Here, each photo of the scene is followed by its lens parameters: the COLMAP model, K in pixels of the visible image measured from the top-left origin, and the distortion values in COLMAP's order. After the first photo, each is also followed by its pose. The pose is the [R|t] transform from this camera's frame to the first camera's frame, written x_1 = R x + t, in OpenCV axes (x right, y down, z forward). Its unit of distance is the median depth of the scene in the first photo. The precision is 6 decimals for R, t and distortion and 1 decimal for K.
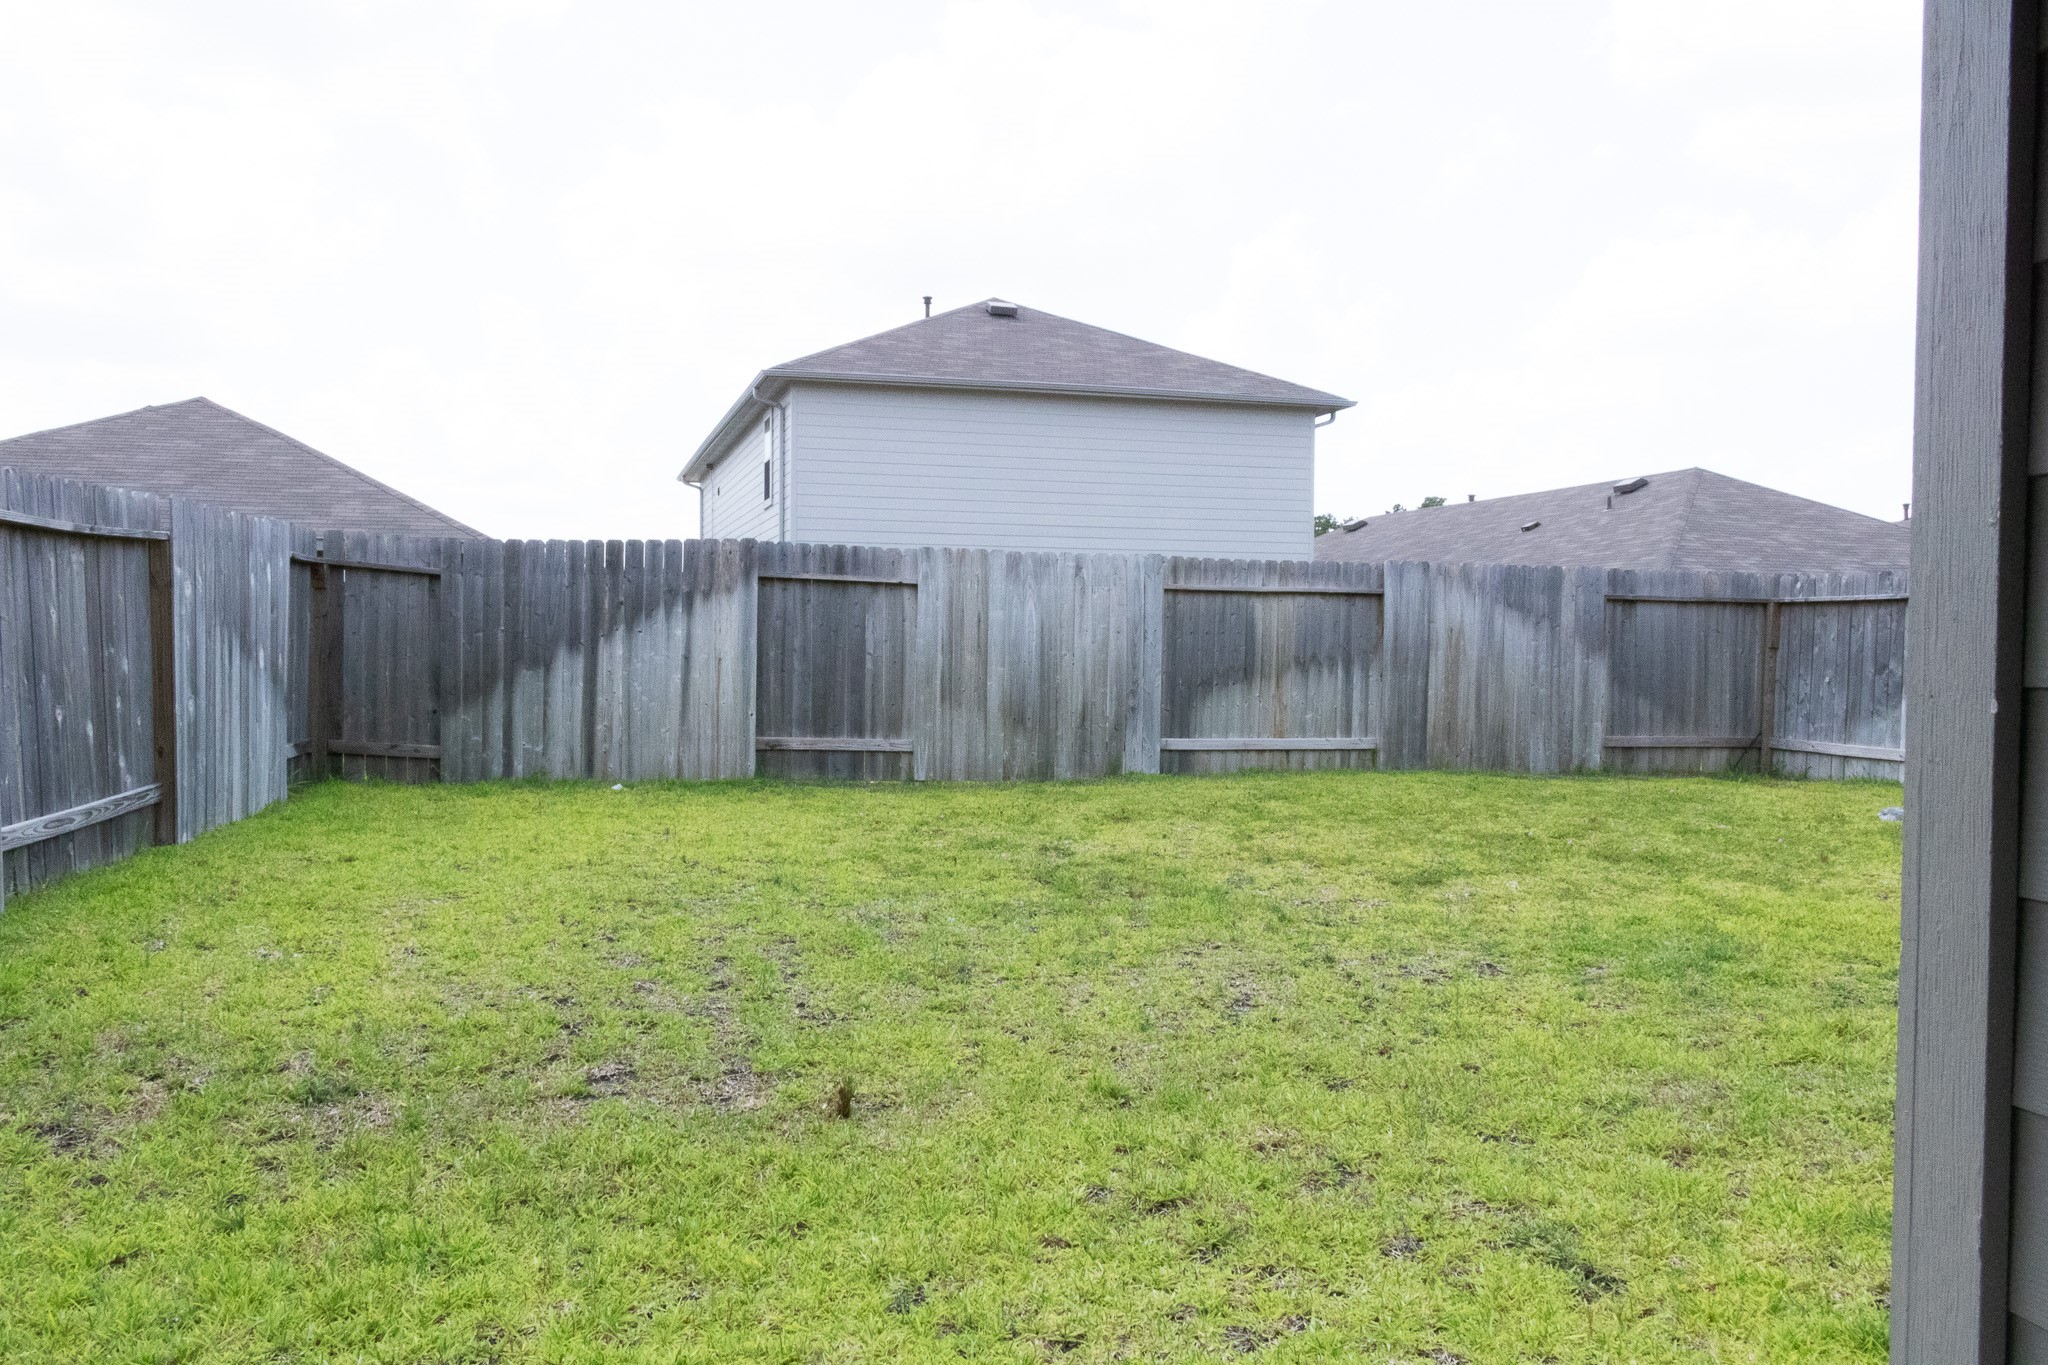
lens RADIAL K [[1653.2, 0, 1024.0], [0, 1653.2, 682.5], [0, 0, 1]] dist [0.005129, 0.003208]
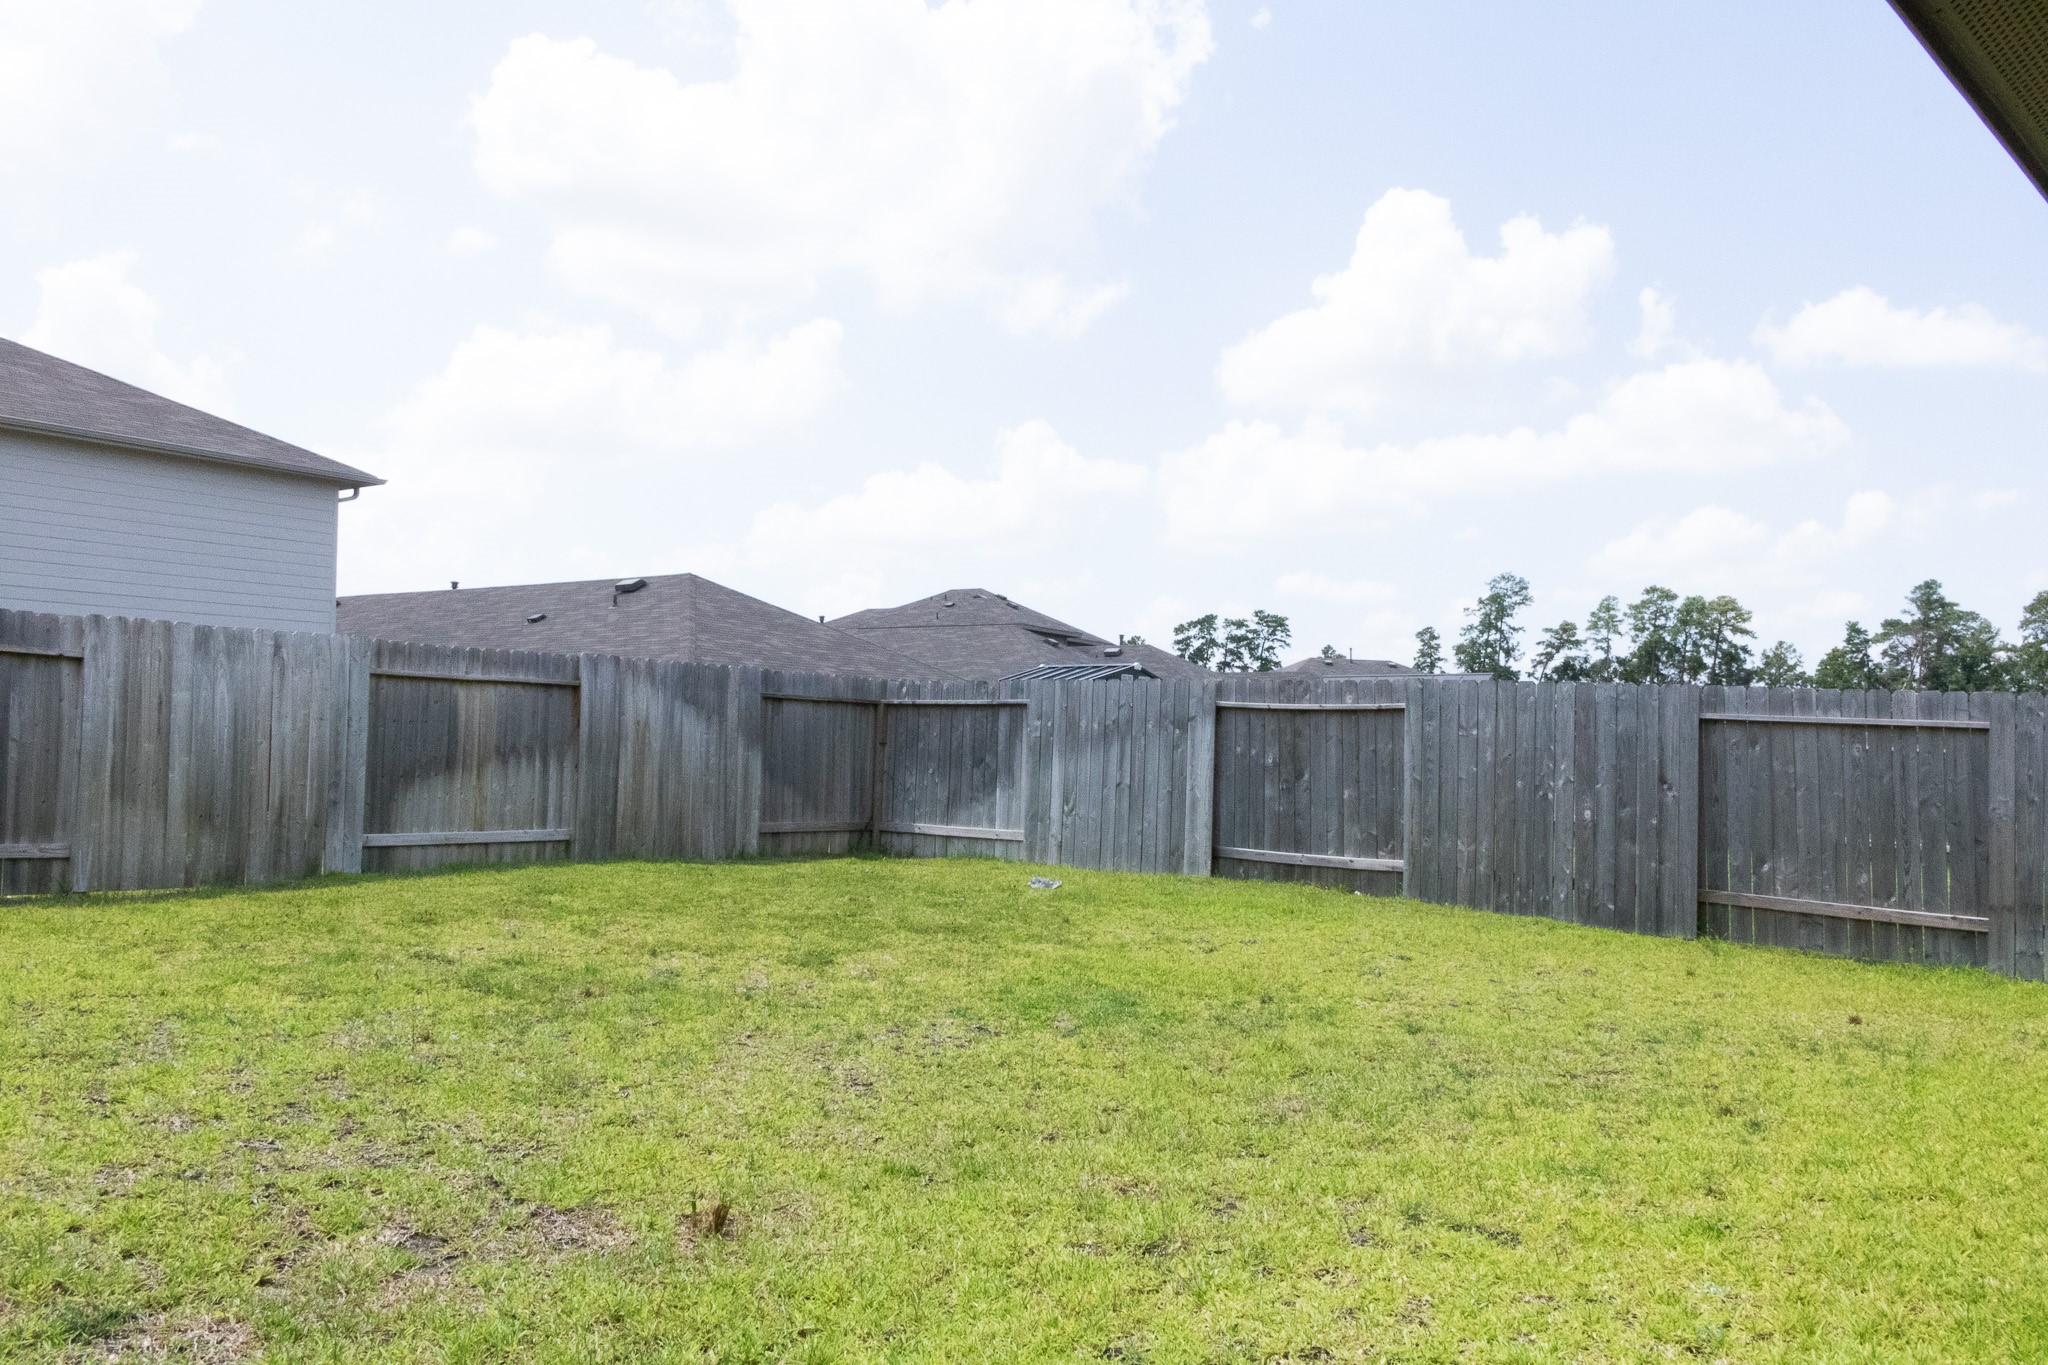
lens RADIAL K [[1640.2, 0, 1024.0], [0, 1640.2, 682.5], [0, 0, 1]] dist [0.009811, 0.006677]
pose [[0.789464, 0.033492, 0.612882, -0.183564], [-0.001029, 0.998581, -0.053244, -0.002458], [-0.613796, 0.041404, 0.788379, 0.041140]]
